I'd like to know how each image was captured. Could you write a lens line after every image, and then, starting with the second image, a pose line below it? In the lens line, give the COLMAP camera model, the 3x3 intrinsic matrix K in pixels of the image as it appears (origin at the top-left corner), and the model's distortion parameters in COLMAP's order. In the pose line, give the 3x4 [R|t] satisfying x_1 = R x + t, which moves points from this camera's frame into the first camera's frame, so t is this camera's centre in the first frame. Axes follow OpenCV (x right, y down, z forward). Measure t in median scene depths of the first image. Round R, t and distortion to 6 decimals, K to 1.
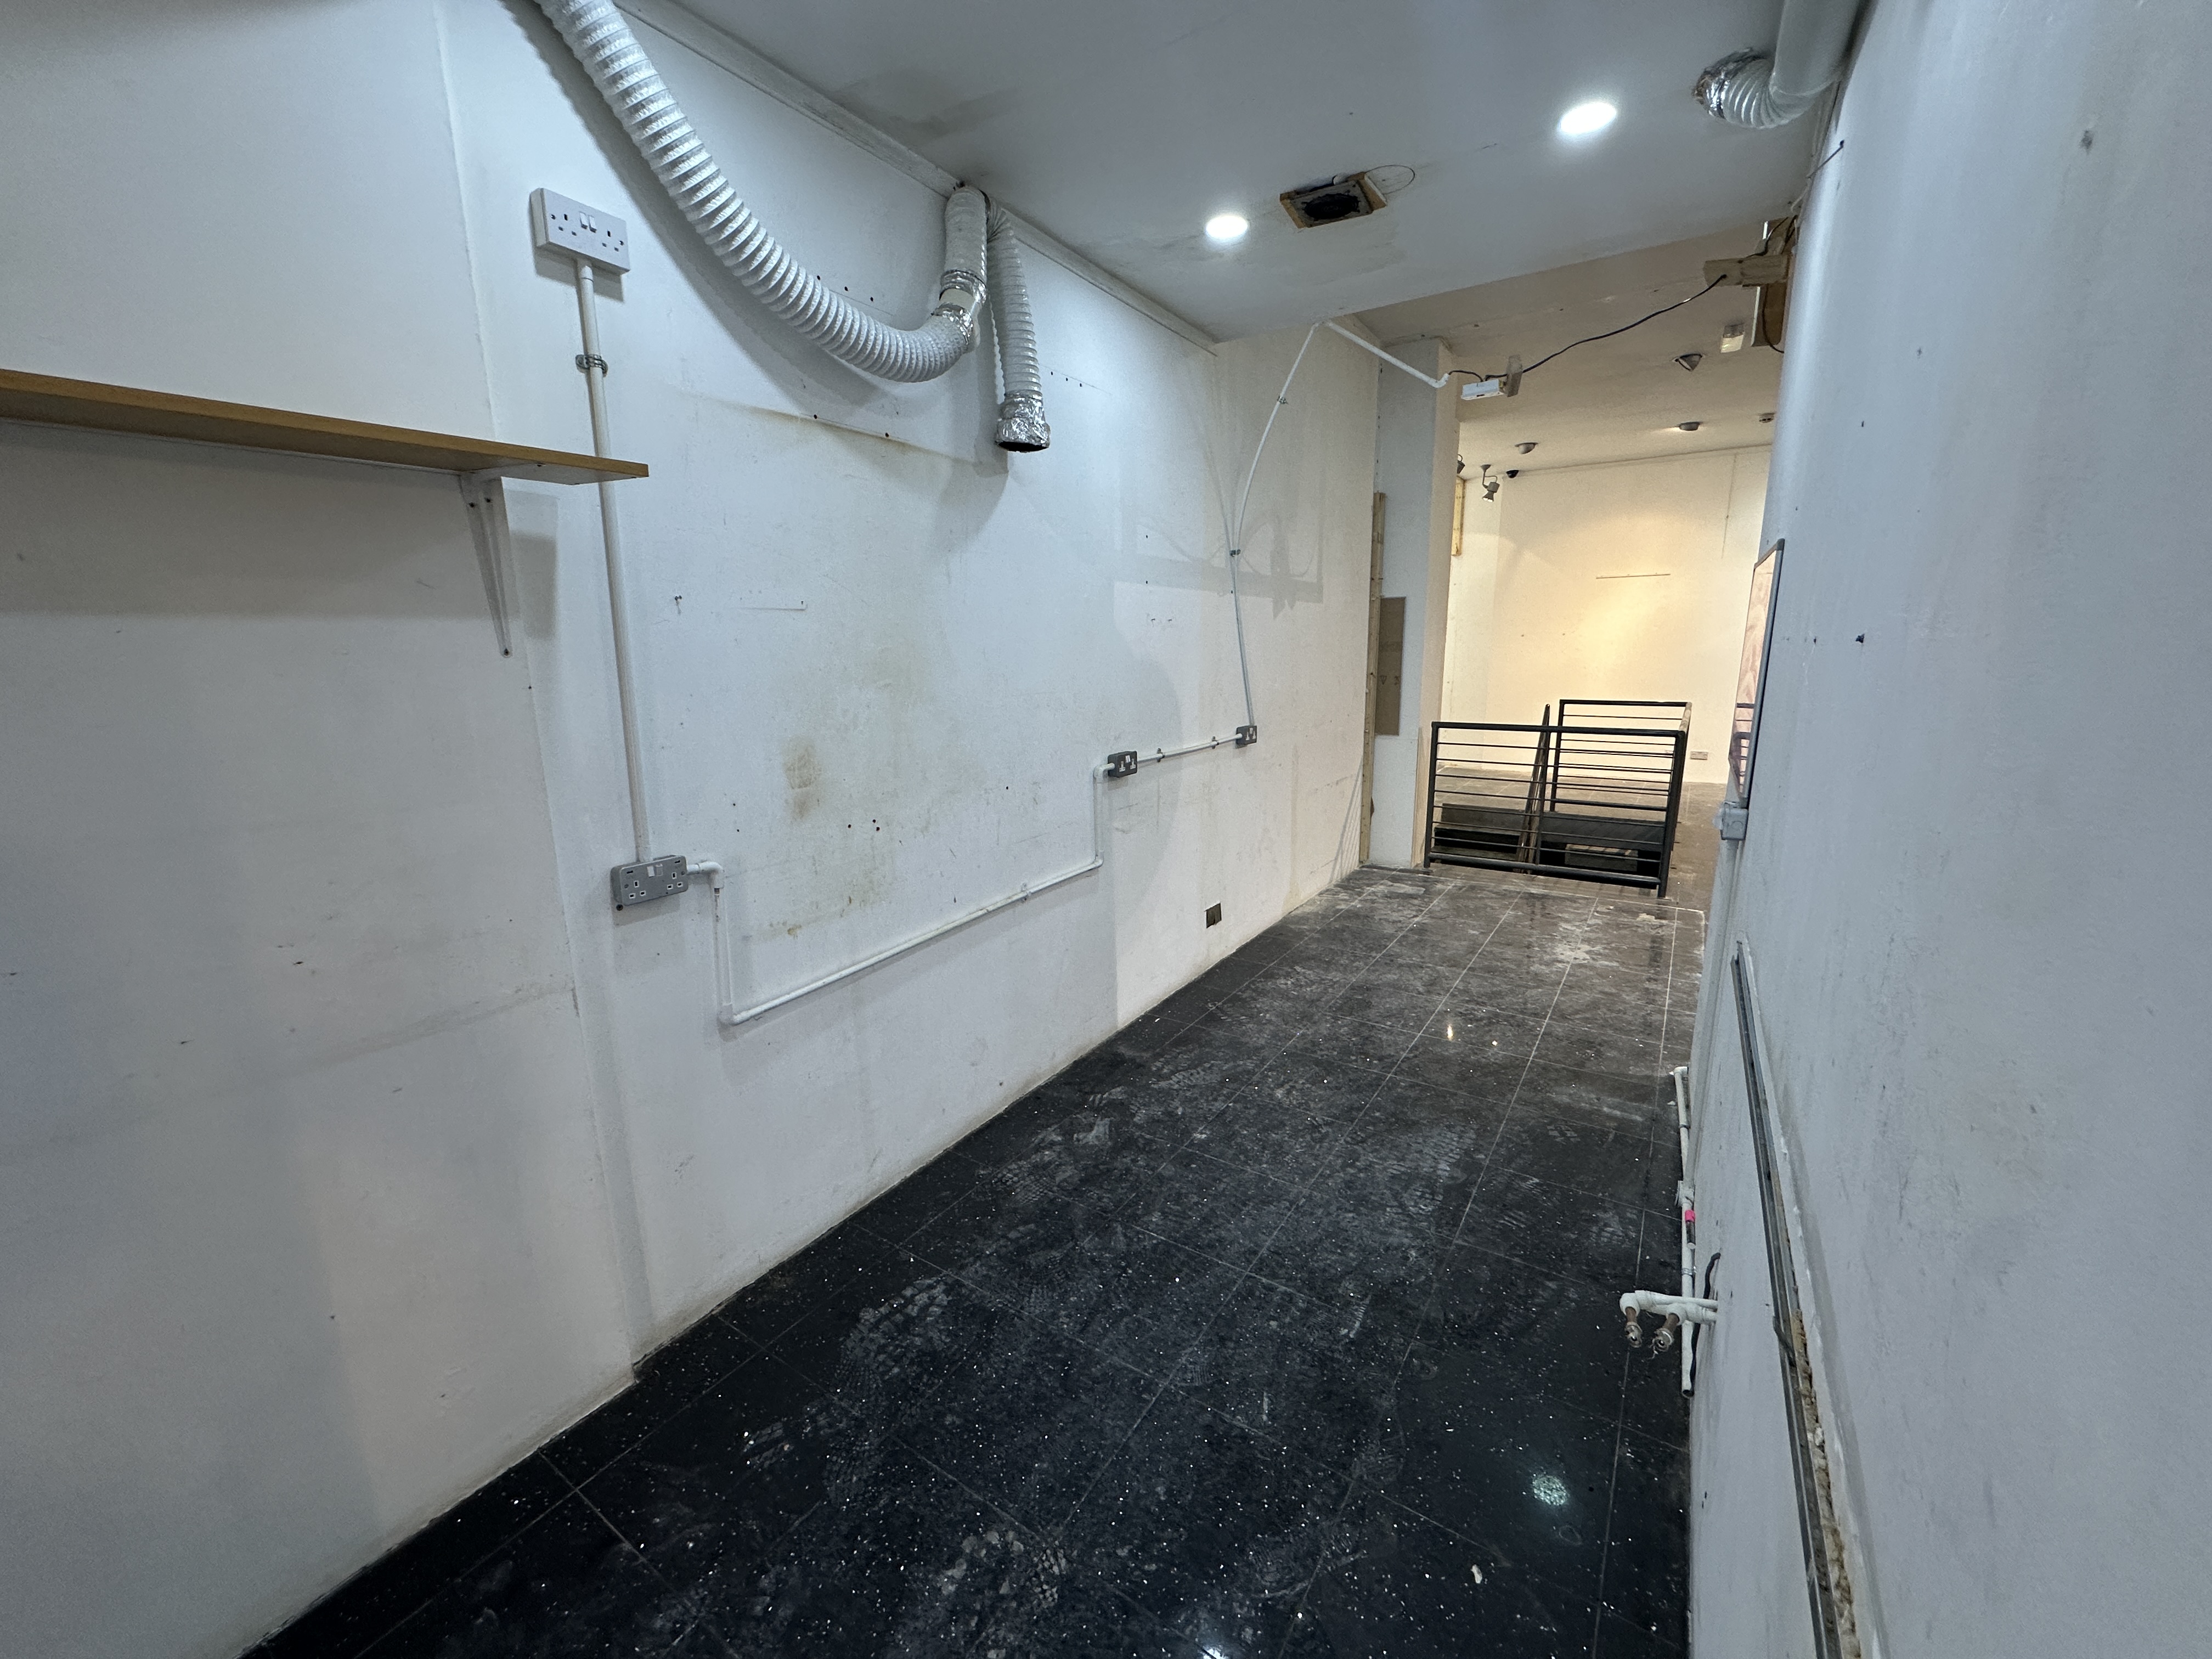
lens RADIAL K [[883.4, 0, 1101.5], [0, 883.4, 826.6], [0, 0, 1]] dist [-0.004010, 0.001198]
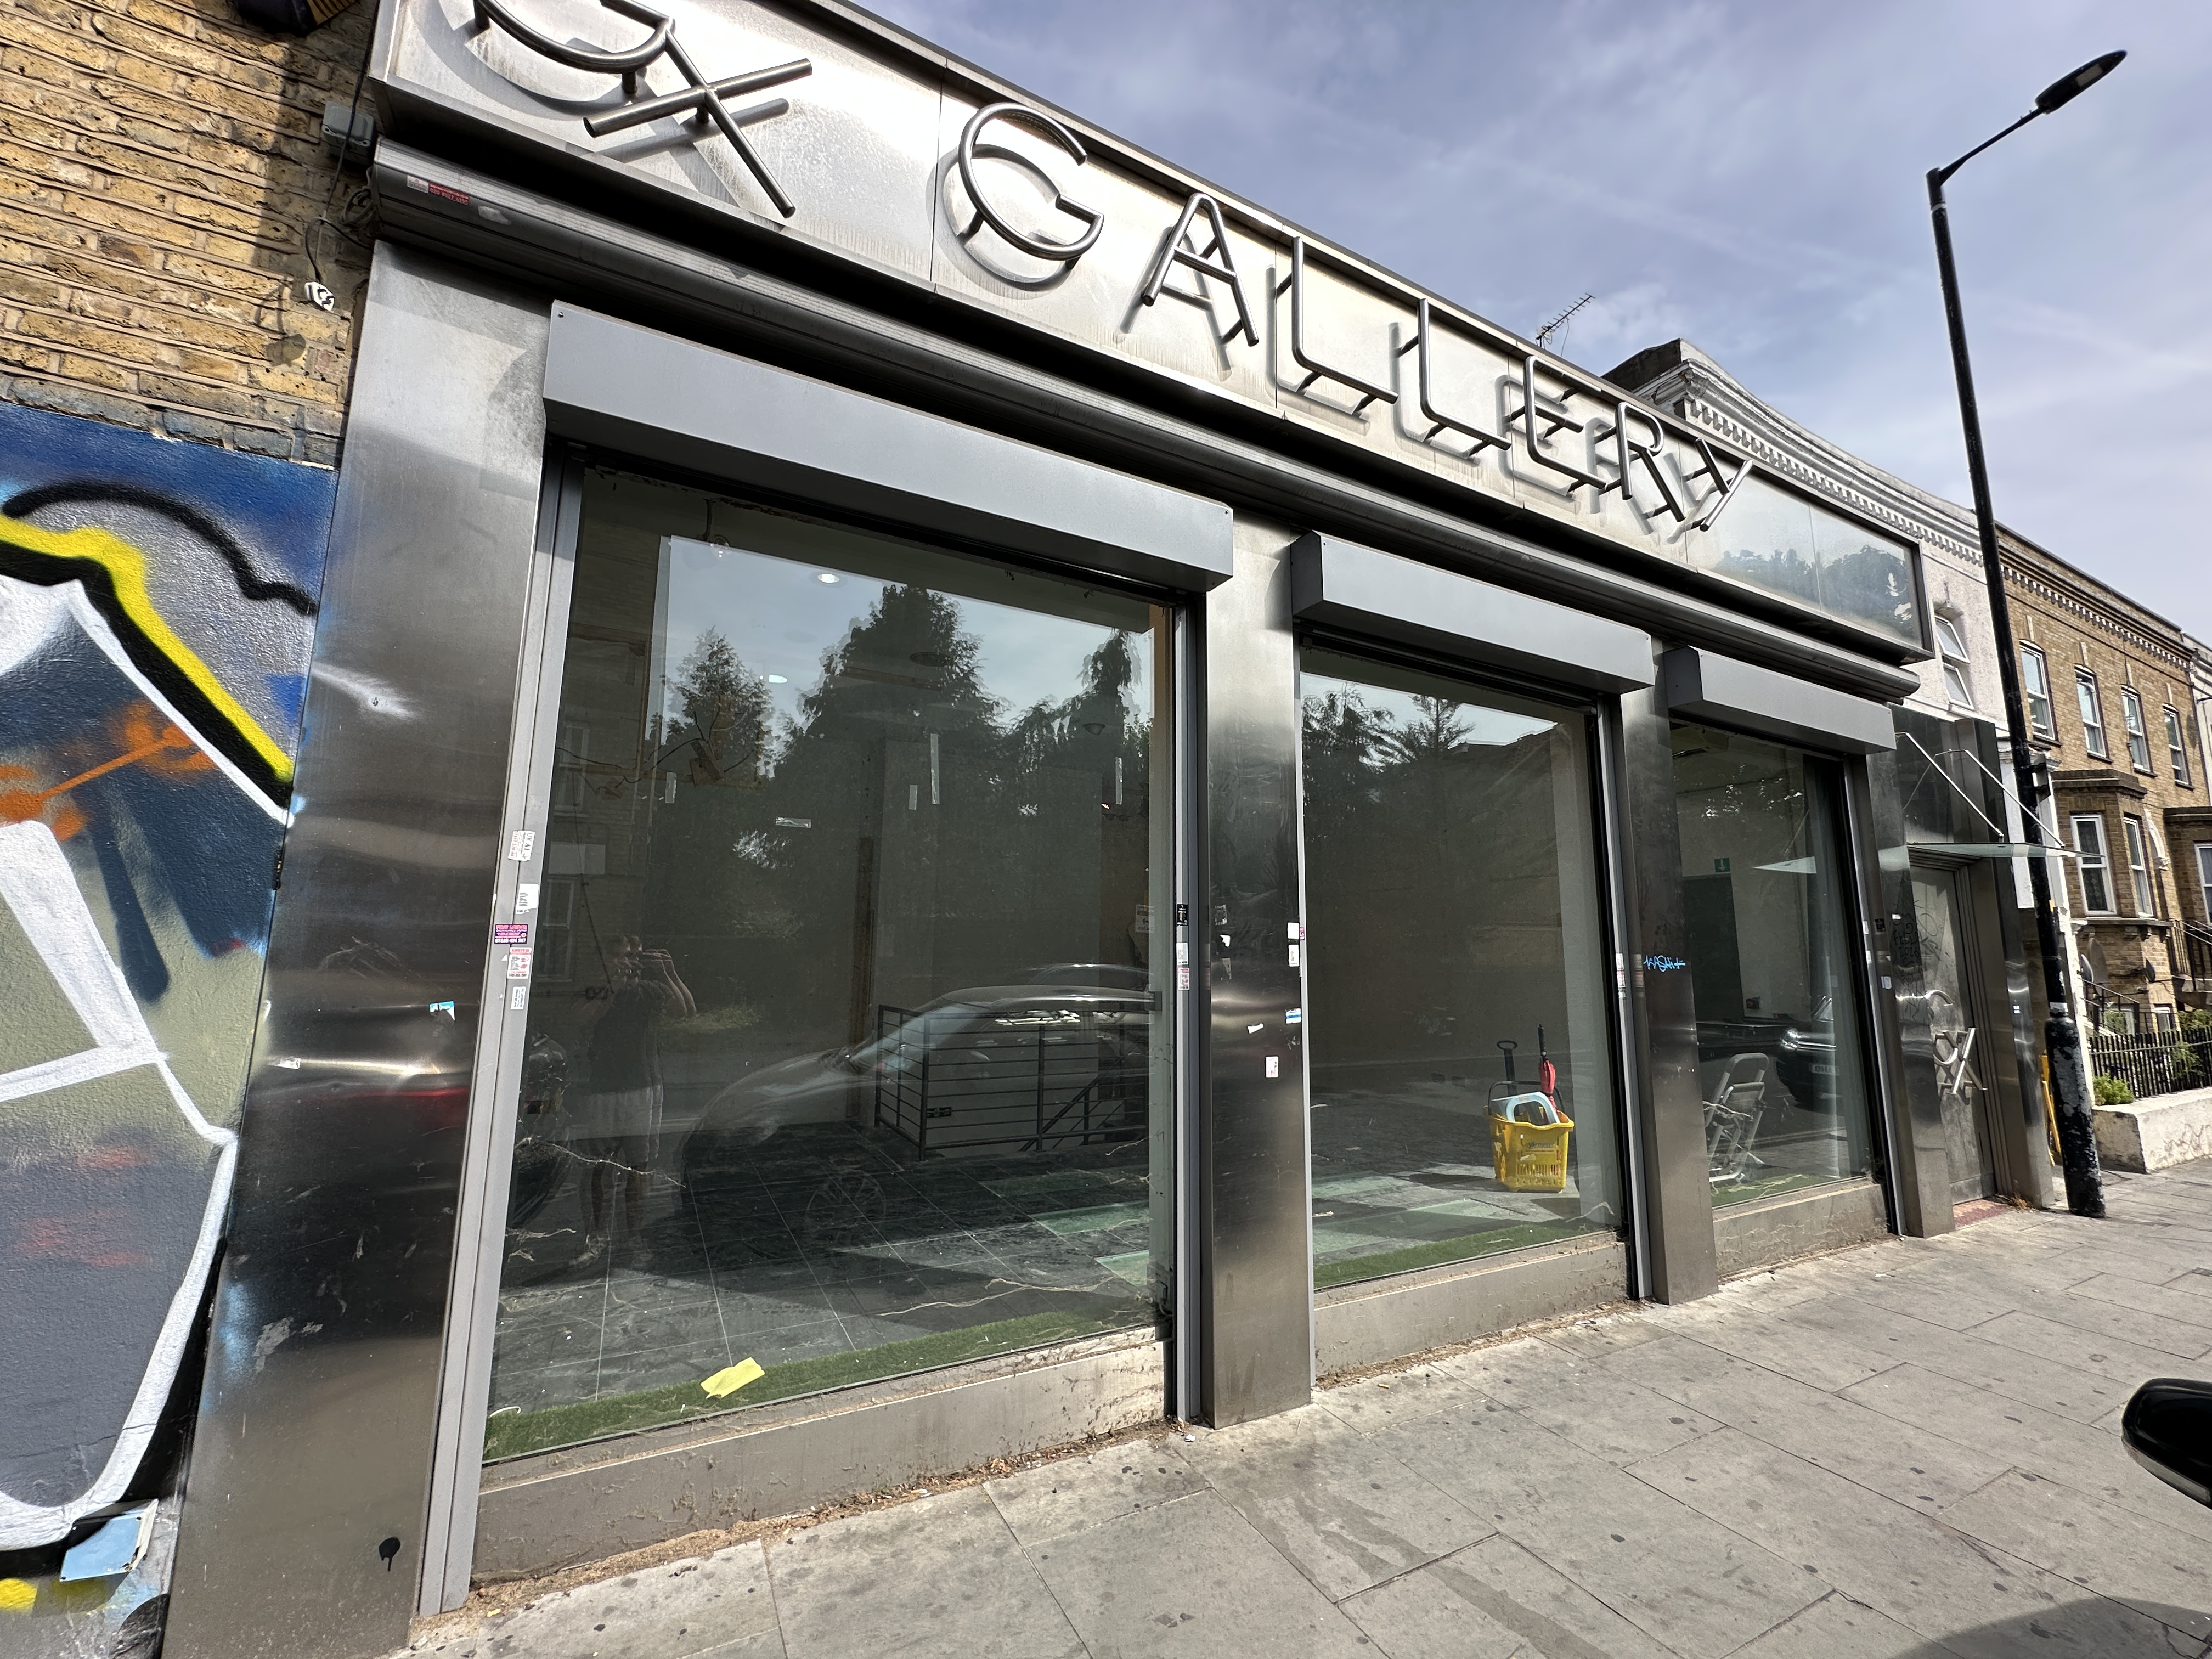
lens RADIAL K [[883.4, 0, 1100.2], [0, 883.4, 830.4], [0, 0, 1]] dist [-0.004010, 0.001198]
pose [[0.876600, -0.047001, -0.478919, 2.582554], [-0.120093, 0.942363, -0.312298, 0.008192], [0.465994, 0.331275, 0.820430, 0.030531]]
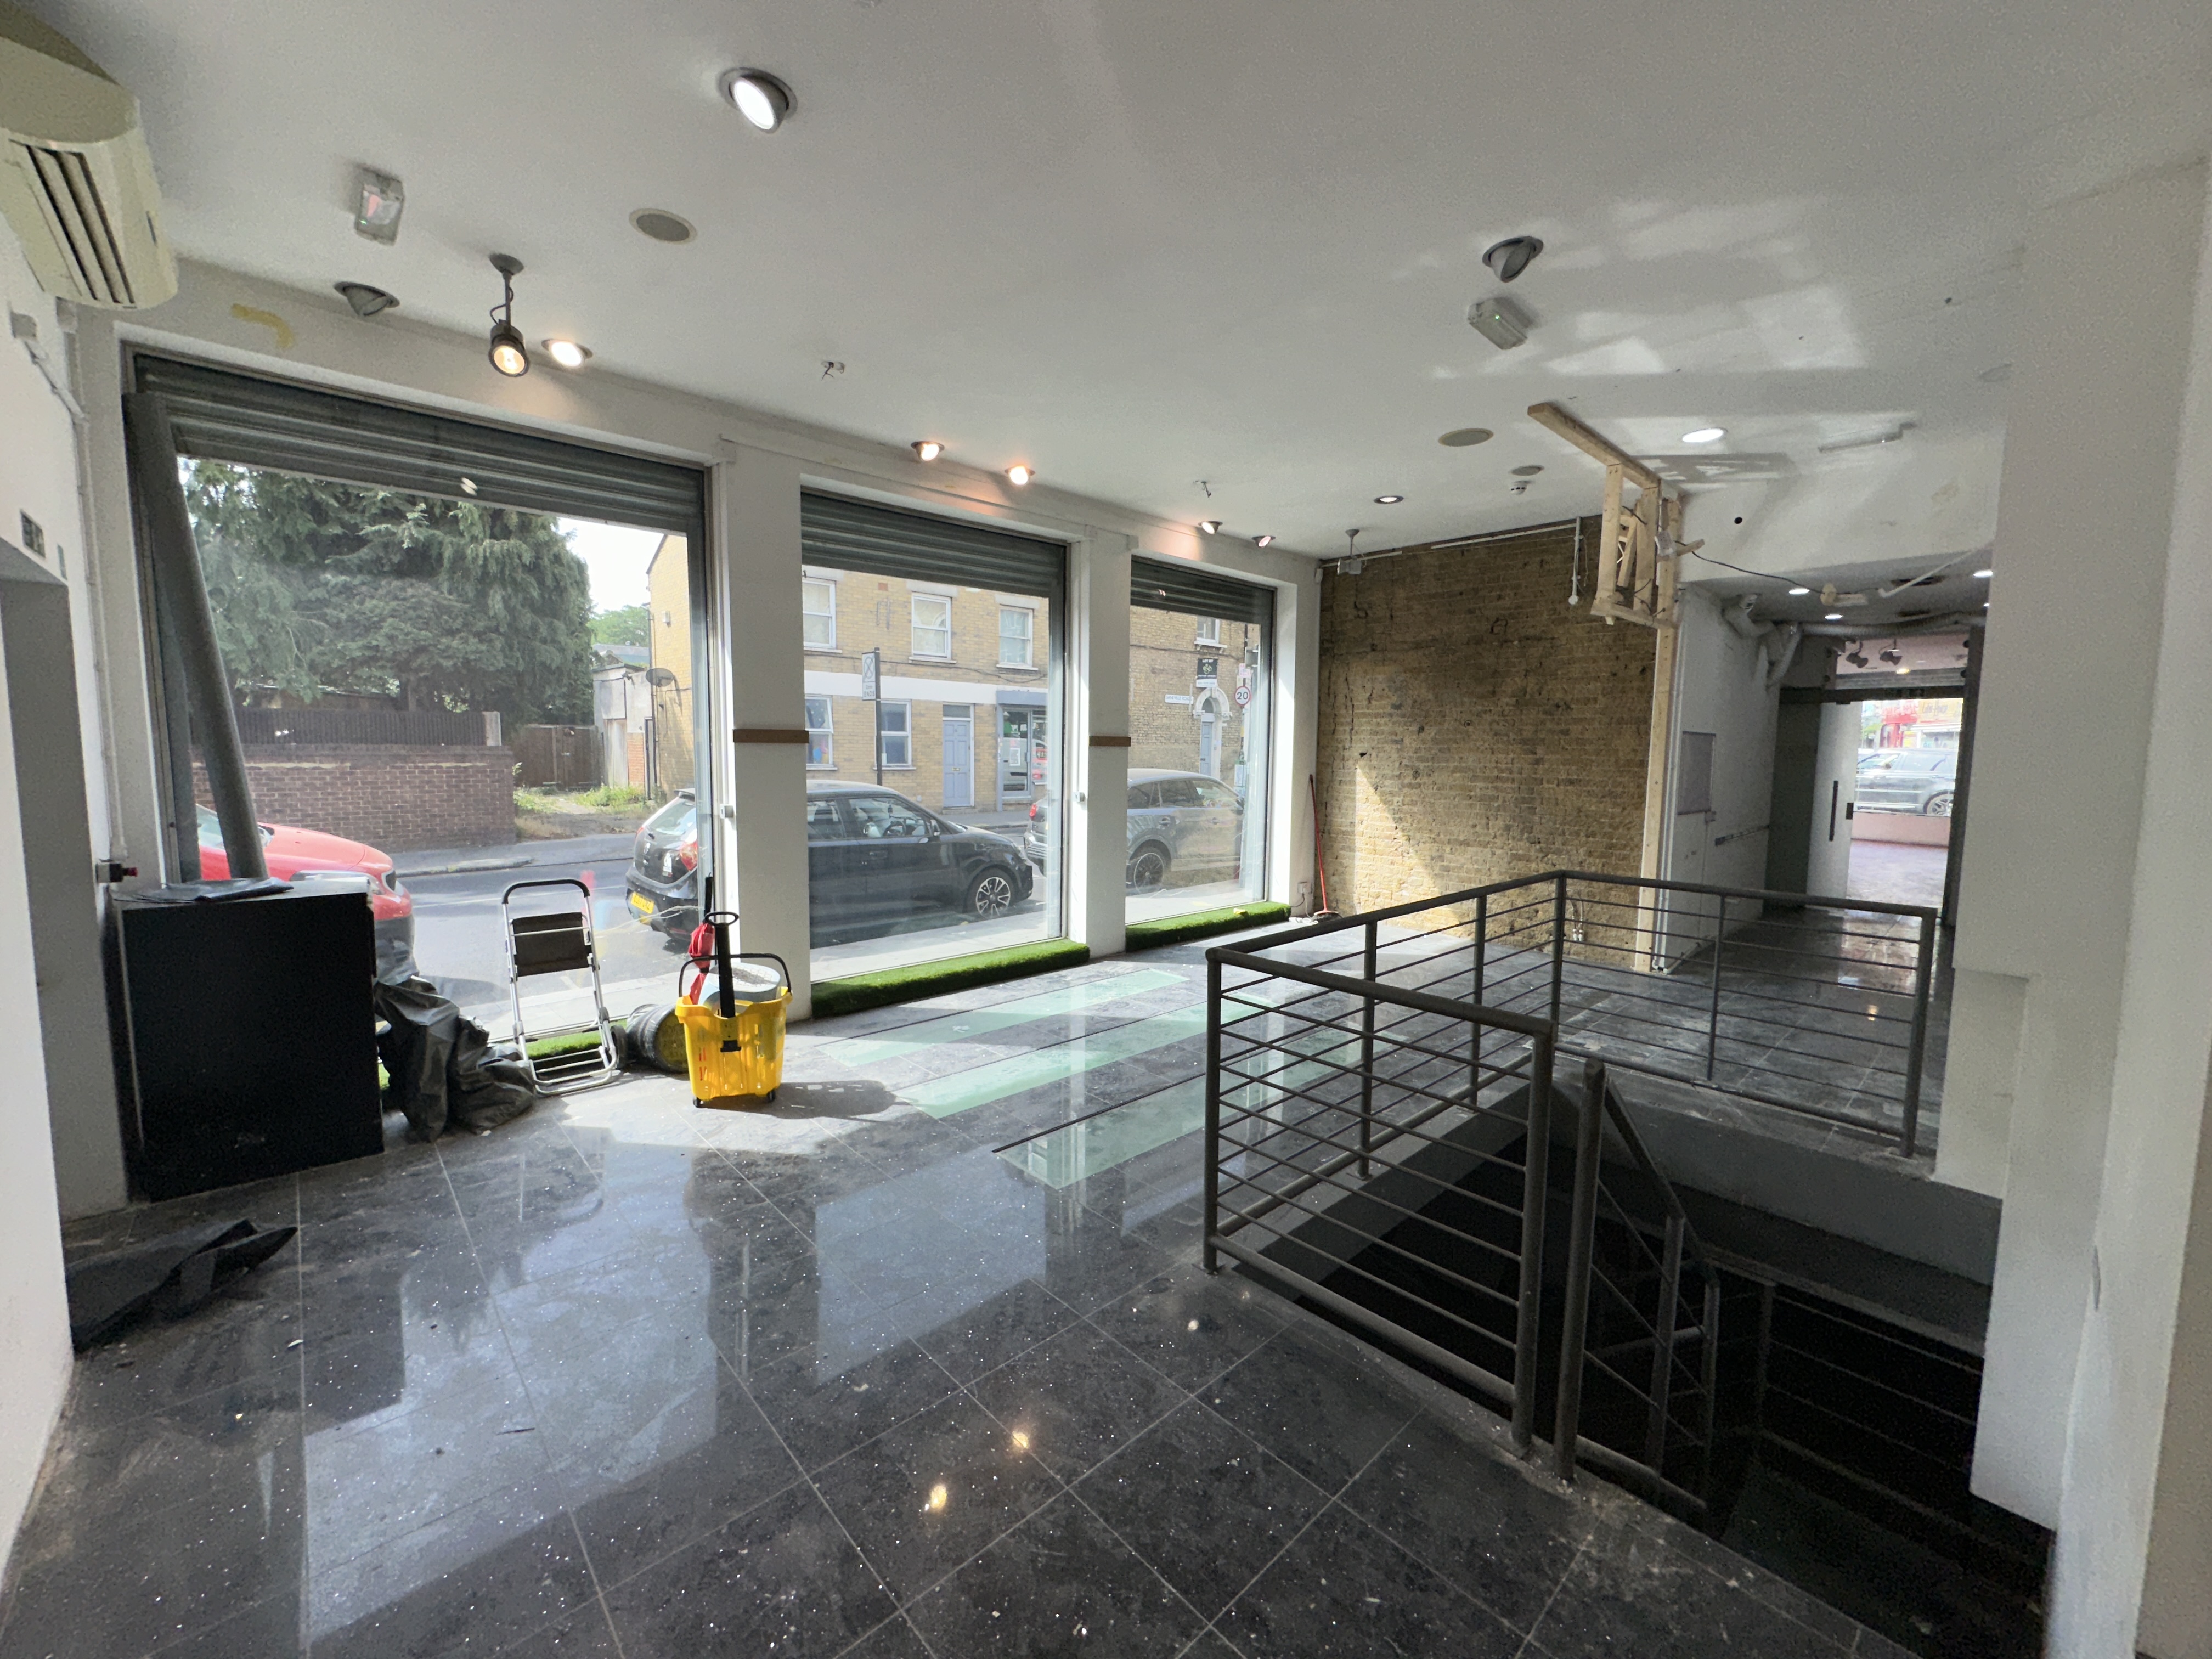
lens RADIAL K [[883.4, 0, 1101.9], [0, 883.4, 826.1], [0, 0, 1]] dist [-0.004010, 0.001198]
pose [[-0.972767, -0.016807, 0.231174, 1.578665], [0.050301, 0.958291, 0.281333, -0.735551], [-0.226260, 0.285299, -0.931349, 3.346559]]
